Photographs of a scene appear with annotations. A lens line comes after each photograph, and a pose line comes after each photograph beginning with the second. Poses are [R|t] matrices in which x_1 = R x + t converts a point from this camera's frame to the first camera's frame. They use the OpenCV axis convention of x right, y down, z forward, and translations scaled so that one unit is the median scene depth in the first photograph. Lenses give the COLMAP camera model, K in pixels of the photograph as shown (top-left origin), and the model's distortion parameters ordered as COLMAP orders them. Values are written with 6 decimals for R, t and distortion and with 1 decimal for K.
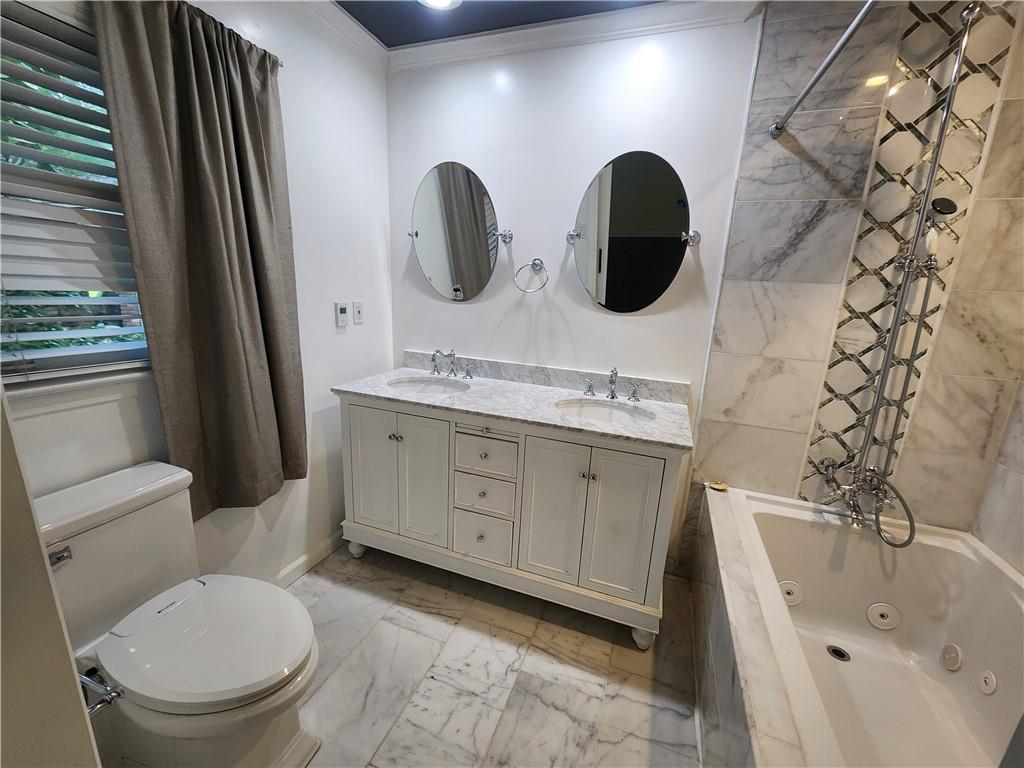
lens RADIAL K [[415.4, 0, 513.4], [0, 415.4, 386.5], [0, 0, 1]] dist [-0.000649, -0.000325]
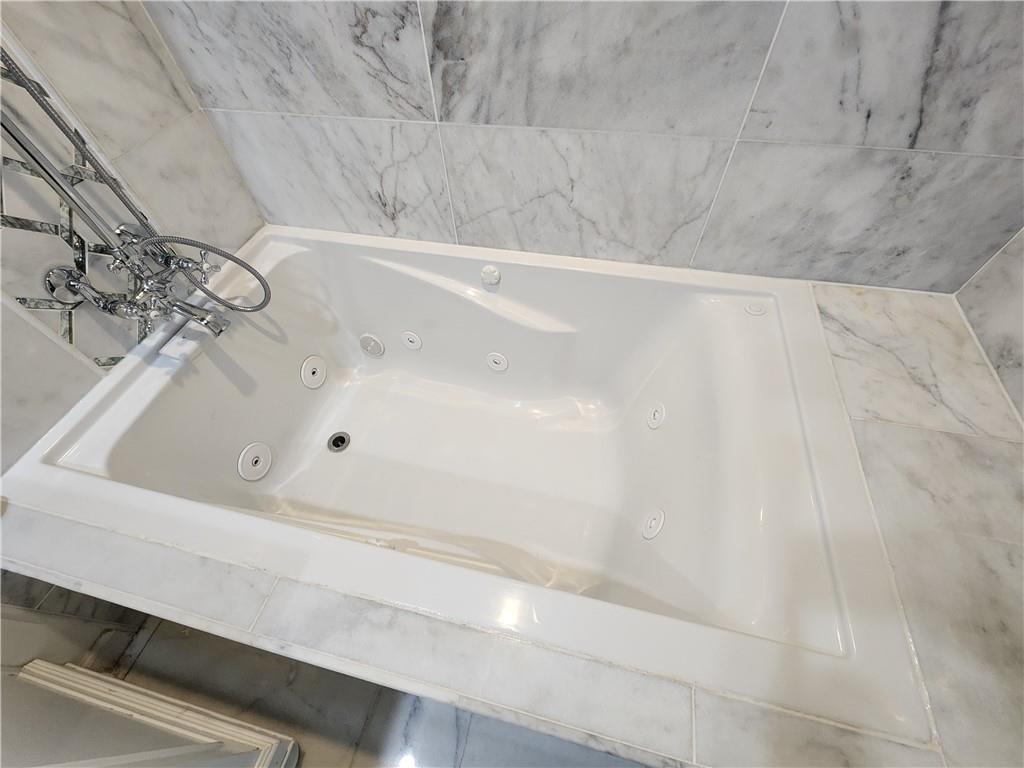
lens RADIAL K [[415.4, 0, 513.4], [0, 415.4, 386.5], [0, 0, 1]] dist [-0.000649, -0.000325]
pose [[-0.116202, -0.819817, 0.560711, 0.363670], [0.264438, 0.518623, 0.813082, 0.009108], [-0.957376, 0.242756, 0.156526, 0.501565]]
